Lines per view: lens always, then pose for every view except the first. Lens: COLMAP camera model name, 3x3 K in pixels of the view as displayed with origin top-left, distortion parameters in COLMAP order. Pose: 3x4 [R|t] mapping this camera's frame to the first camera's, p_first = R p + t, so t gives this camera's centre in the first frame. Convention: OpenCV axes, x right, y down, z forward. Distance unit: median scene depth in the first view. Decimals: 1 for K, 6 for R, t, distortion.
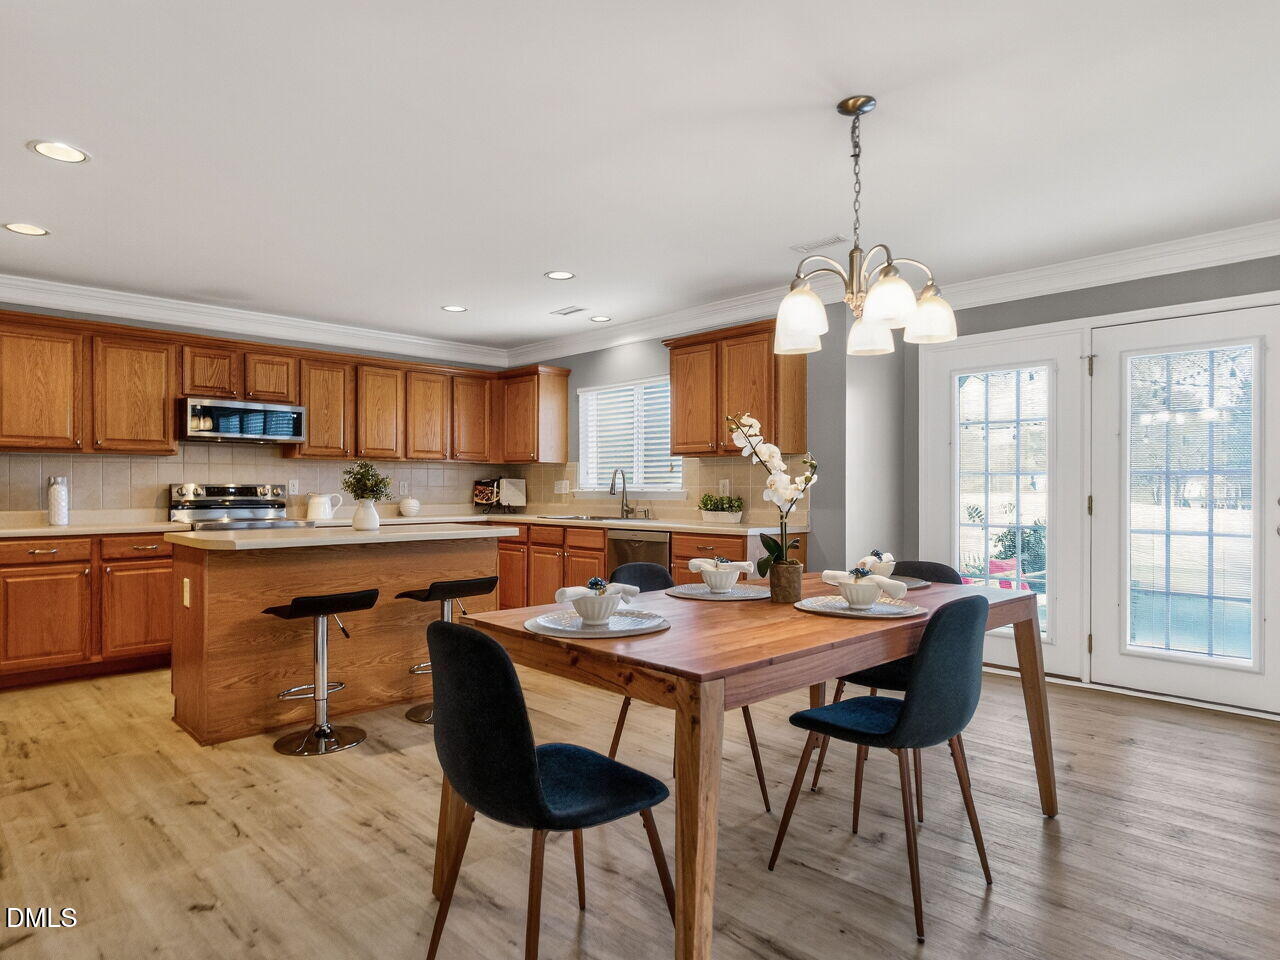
lens RADIAL K [[770.9, 0, 642.5], [0, 770.9, 485.1], [0, 0, 1]] dist [0.012375, 0.001648]
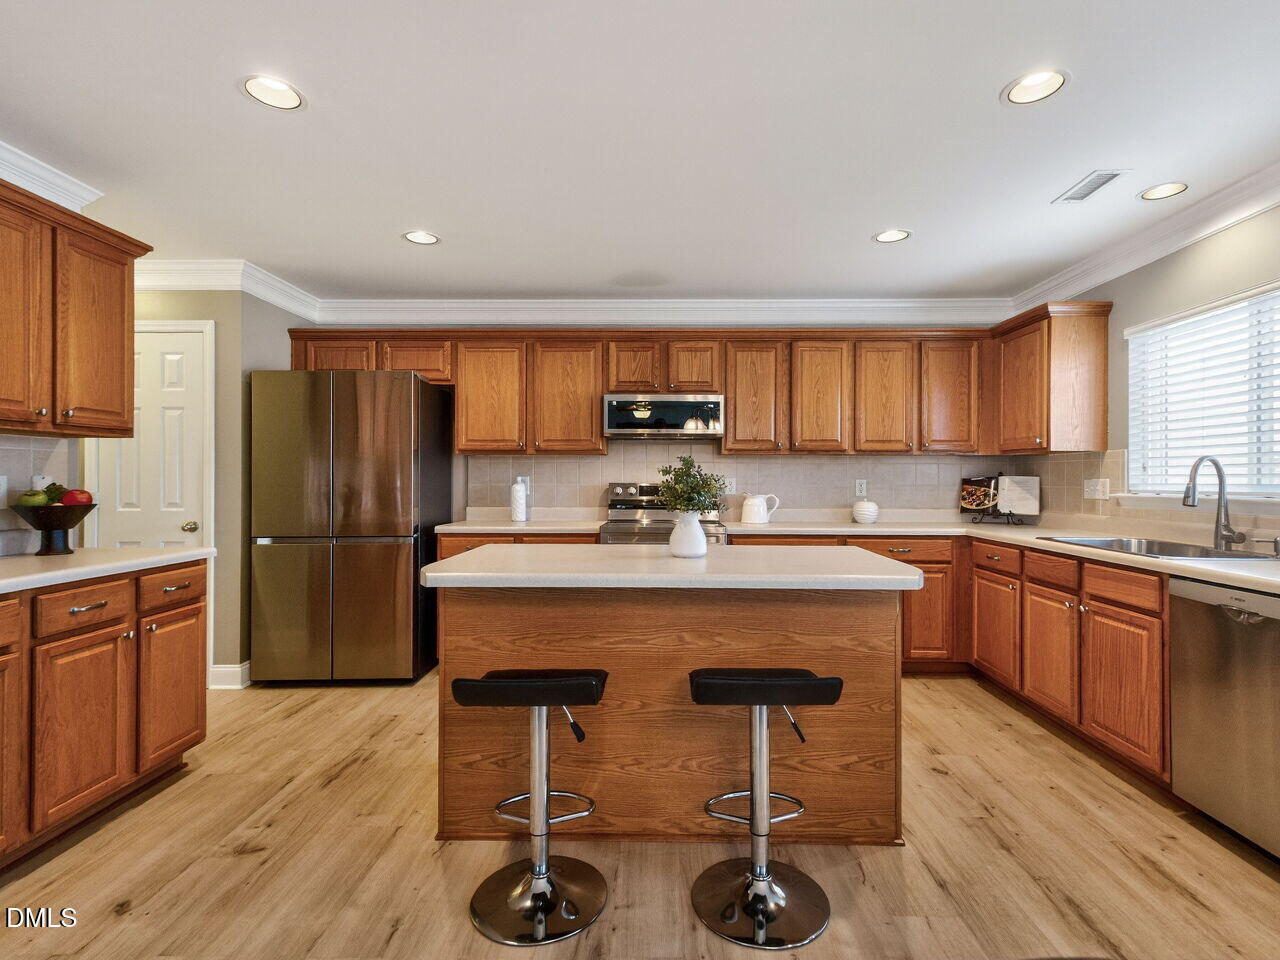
lens RADIAL K [[639.4, 0, 656.2], [0, 639.4, 477.7], [0, 0, 1]] dist [0.015147, -0.000104]
pose [[0.711397, -0.000740, -0.702790, 0.013867], [0.000384, 1.000000, -0.000664, -0.008142], [0.702790, 0.000203, 0.711397, 0.455320]]
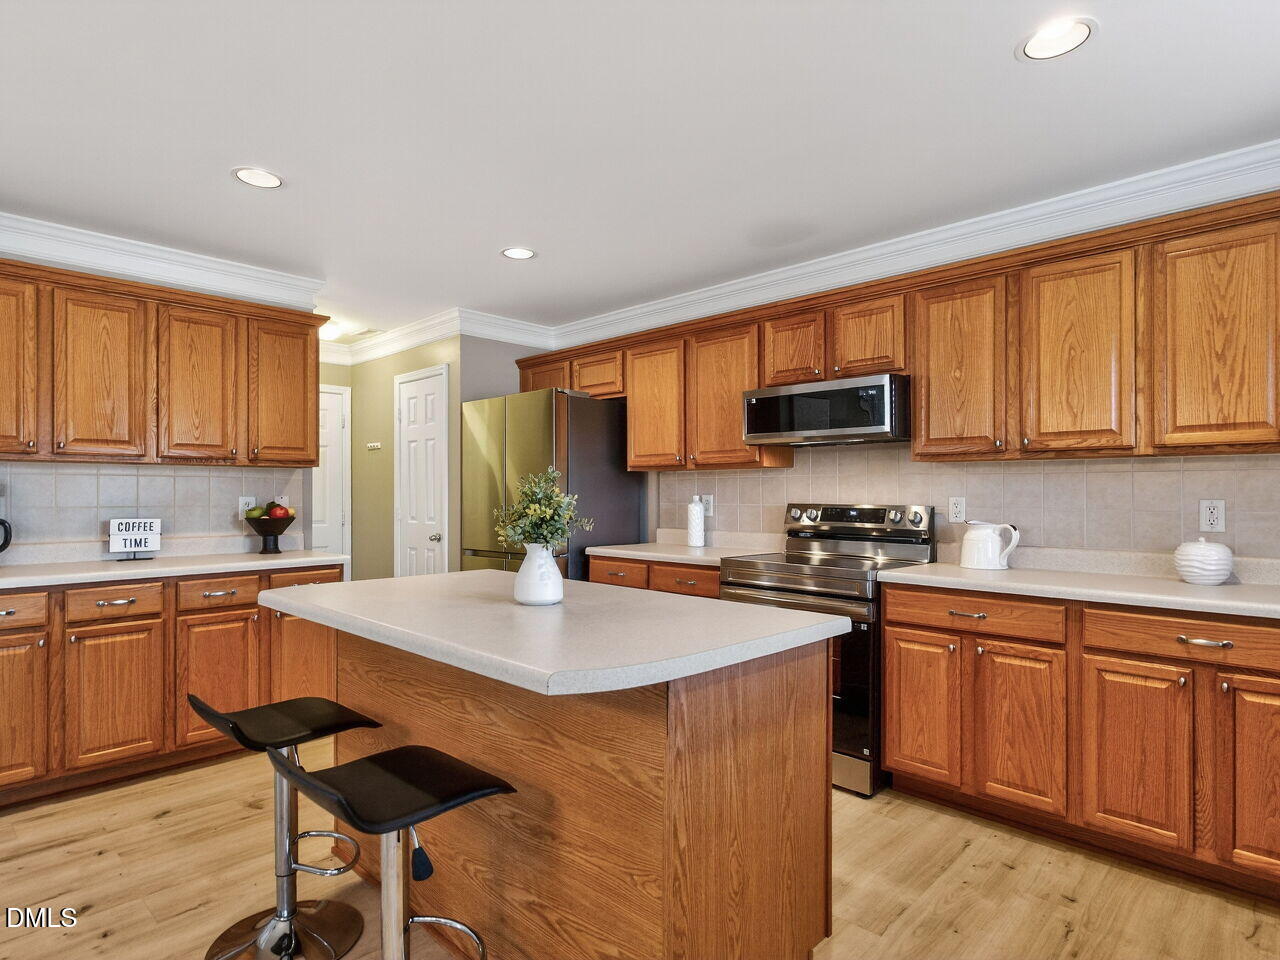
lens RADIAL K [[715.0, 0, 632.5], [0, 715.0, 493.6], [0, 0, 1]] dist [0.005698, 0.000387]
pose [[0.029558, -0.000899, -0.999563, 0.099400], [0.002479, 0.999997, -0.000826, -0.011548], [0.999560, -0.002453, 0.029561, 0.823734]]
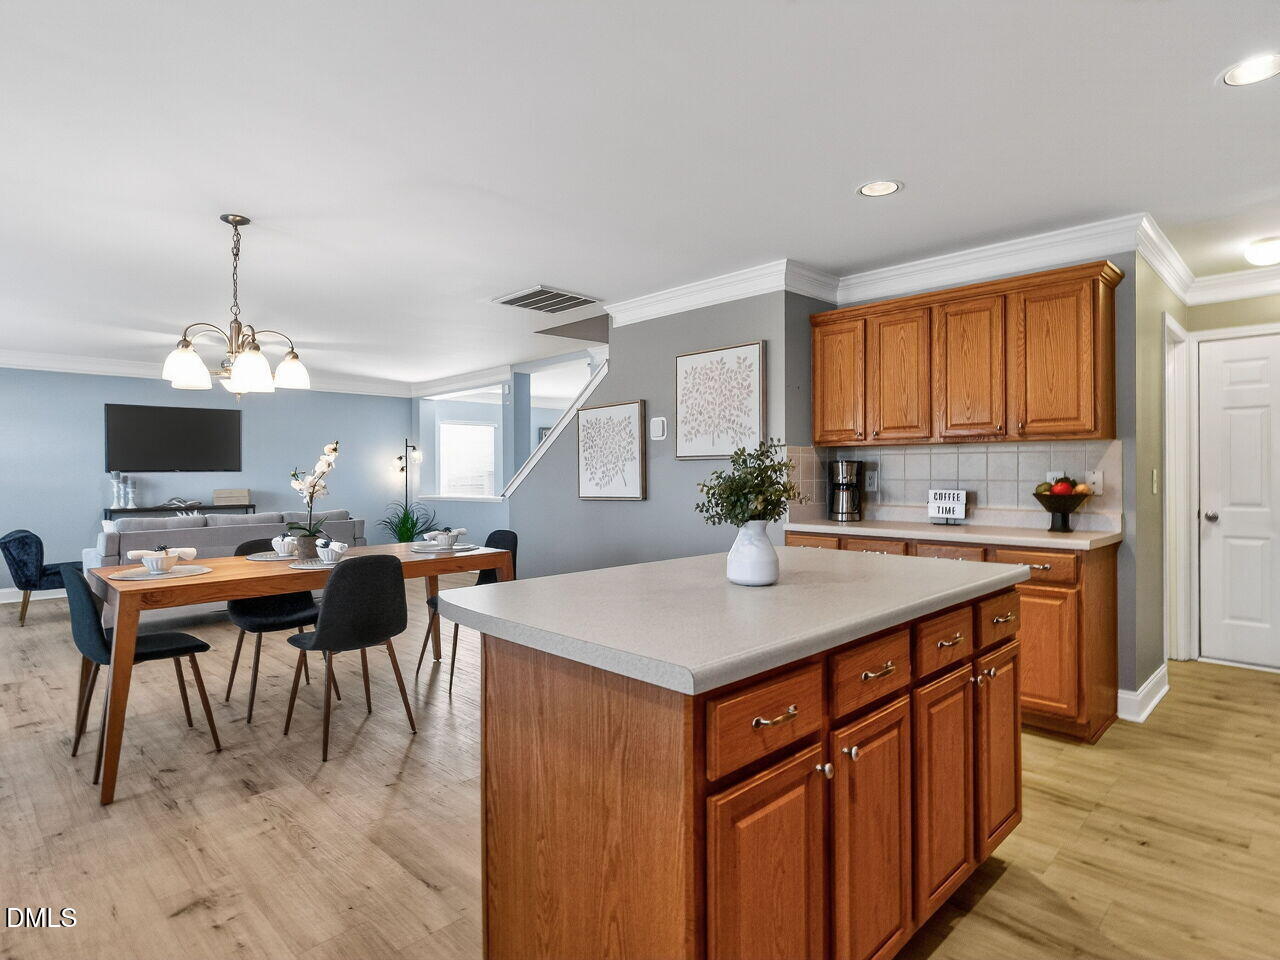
lens RADIAL K [[709.0, 0, 641.1], [0, 709.0, 466.0], [0, 0, 1]] dist [0.003146, 0.000141]
pose [[-0.999834, 0.004131, -0.017772, -0.219496], [0.004290, 0.999951, -0.008872, -0.010748], [0.017734, -0.008946, -0.999803, 1.142635]]
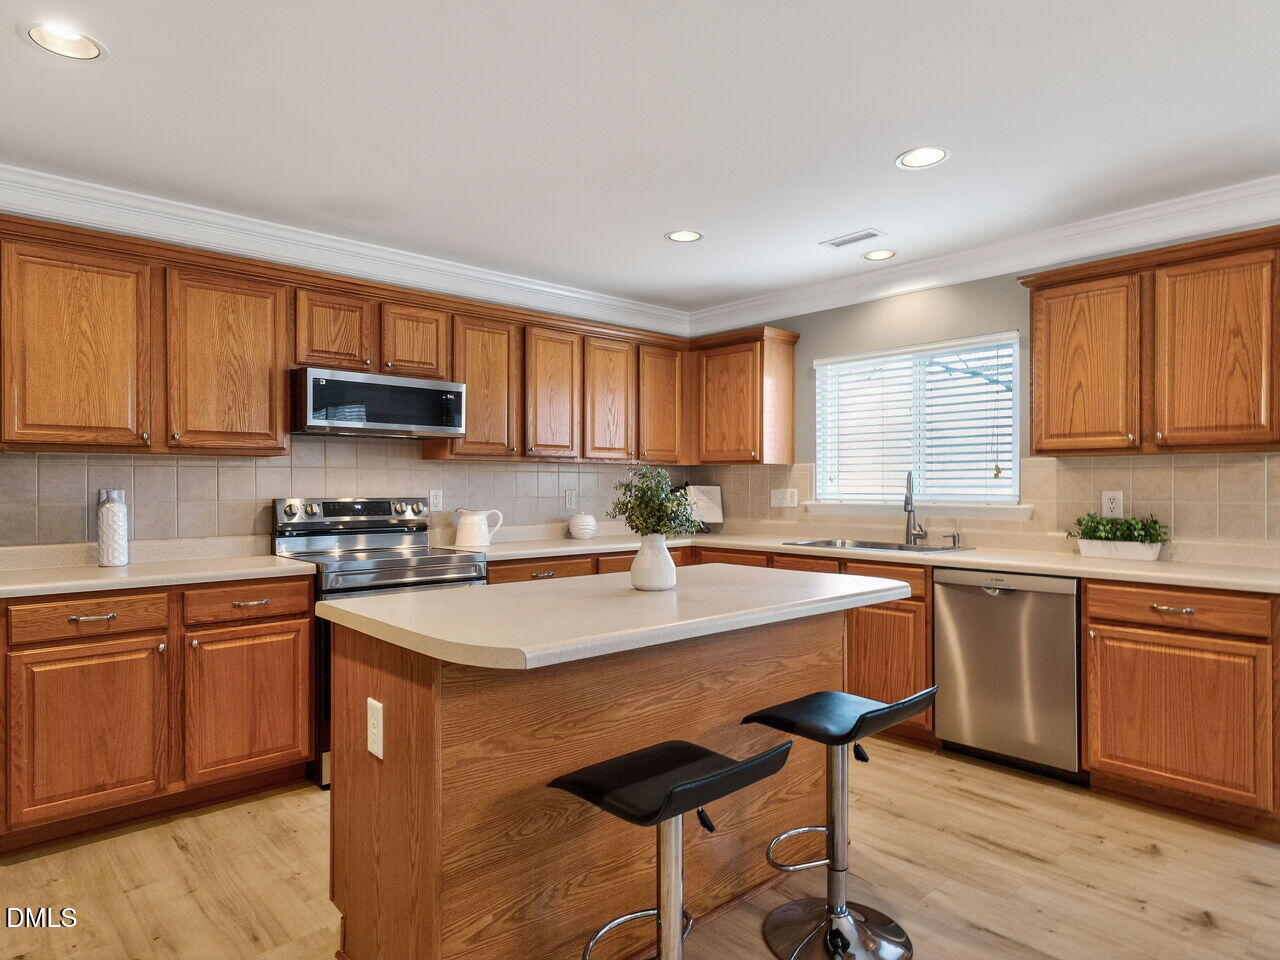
lens RADIAL K [[770.9, 0, 642.5], [0, 770.9, 485.1], [0, 0, 1]] dist [0.012375, 0.001648]
pose [[0.999662, -0.002023, -0.025905, -0.275652], [0.002127, 0.999990, 0.004006, -0.015495], [0.025896, -0.004060, 0.999656, 0.343064]]
